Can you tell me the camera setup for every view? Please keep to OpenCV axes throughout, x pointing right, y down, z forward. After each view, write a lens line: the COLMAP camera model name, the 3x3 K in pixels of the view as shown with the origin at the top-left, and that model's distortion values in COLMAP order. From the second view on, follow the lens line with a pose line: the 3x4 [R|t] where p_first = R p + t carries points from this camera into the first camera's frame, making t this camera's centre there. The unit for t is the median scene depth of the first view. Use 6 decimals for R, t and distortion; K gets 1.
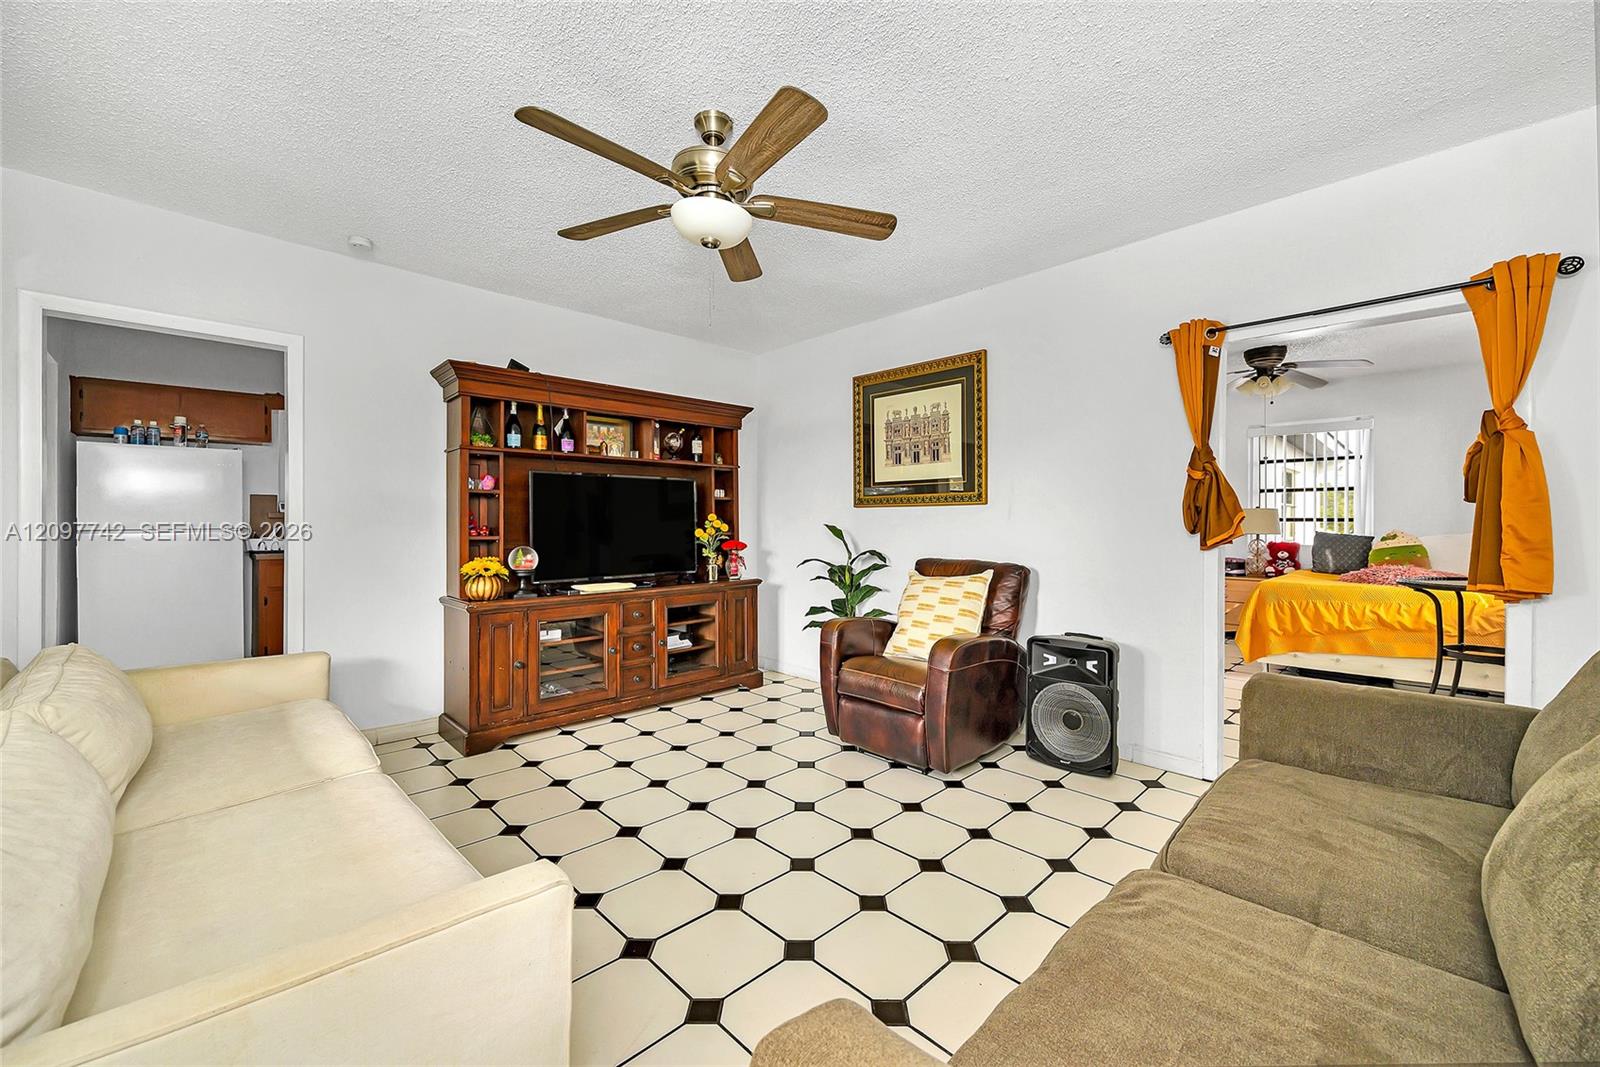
lens RADIAL K [[638.9, 0, 806.8], [0, 638.9, 528.5], [0, 0, 1]] dist [-0.003023, -0.000036]
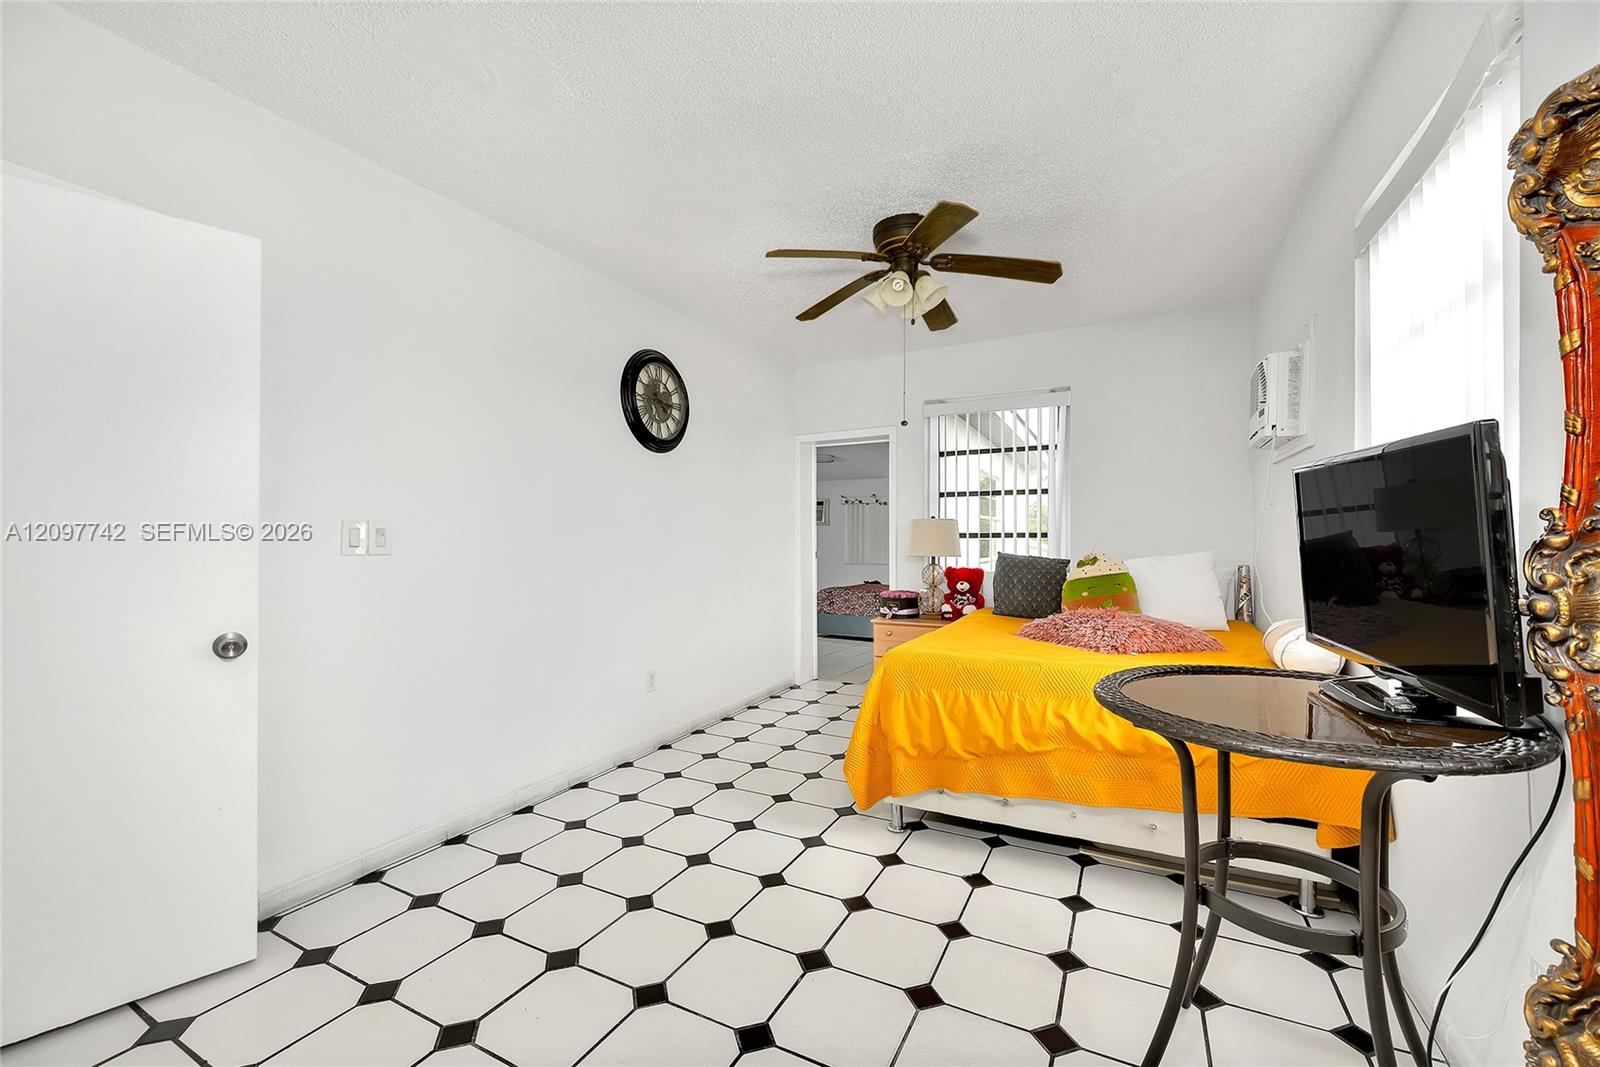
lens RADIAL K [[638.9, 0, 796.4], [0, 638.9, 537.2], [0, 0, 1]] dist [-0.003023, -0.000036]
pose [[0.955136, -0.003362, 0.296150, 0.385601], [0.007662, 0.999881, -0.013361, -0.003884], [-0.296070, 0.015031, 0.955048, 0.410615]]
